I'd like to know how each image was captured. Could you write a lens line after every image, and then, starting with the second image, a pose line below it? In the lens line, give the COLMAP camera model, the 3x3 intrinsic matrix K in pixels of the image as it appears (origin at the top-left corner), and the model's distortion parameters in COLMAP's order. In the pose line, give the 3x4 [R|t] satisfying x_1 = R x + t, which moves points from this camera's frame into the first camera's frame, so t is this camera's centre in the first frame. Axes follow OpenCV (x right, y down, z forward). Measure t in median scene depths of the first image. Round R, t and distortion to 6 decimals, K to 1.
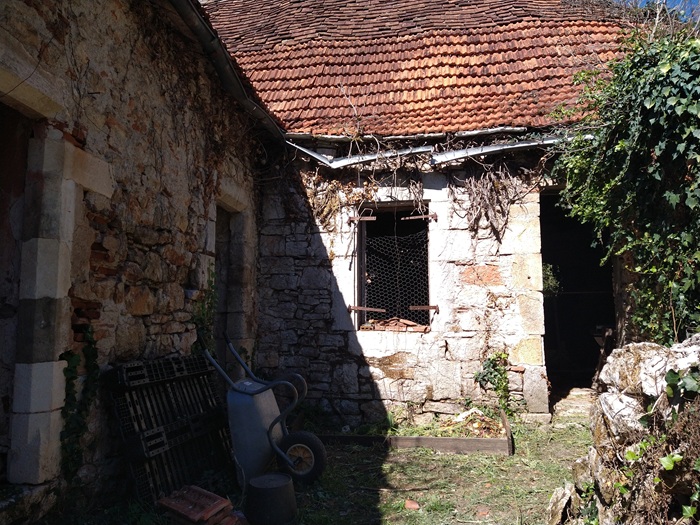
lens RADIAL K [[523.6, 0, 346.6], [0, 523.6, 258.9], [0, 0, 1]] dist [0.087885, -0.103059]
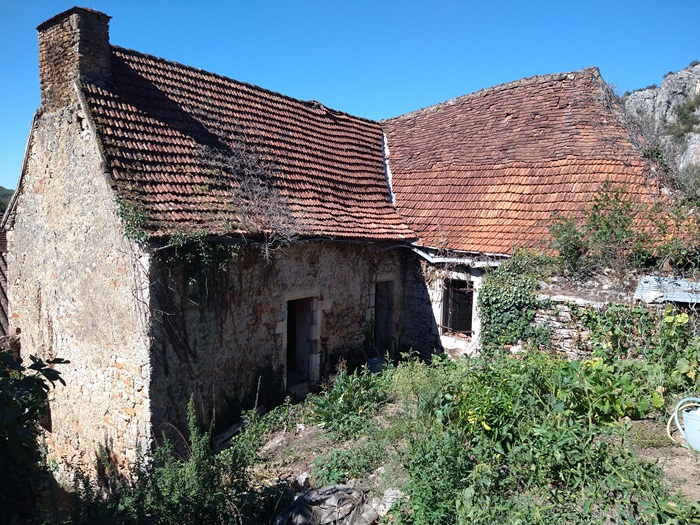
lens RADIAL K [[512.6, 0, 348.5], [0, 512.6, 259.8], [0, 0, 1]] dist [0.133168, -0.178050]
pose [[0.861239, 0.061673, -0.504444, 1.562175], [0.027725, 0.985429, 0.167812, -1.139034], [0.507443, -0.158512, 0.846980, -2.059877]]
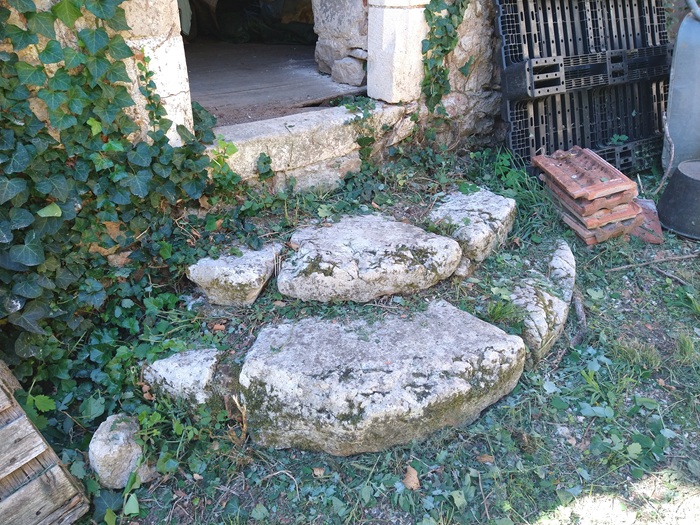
lens RADIAL K [[512.6, 0, 348.5], [0, 512.6, 259.8], [0, 0, 1]] dist [0.133168, -0.178050]
pose [[0.717320, 0.358240, -0.597591, -0.050805], [0.061164, 0.822004, 0.566188, 0.135129], [0.694054, -0.442689, 0.567729, 0.323326]]
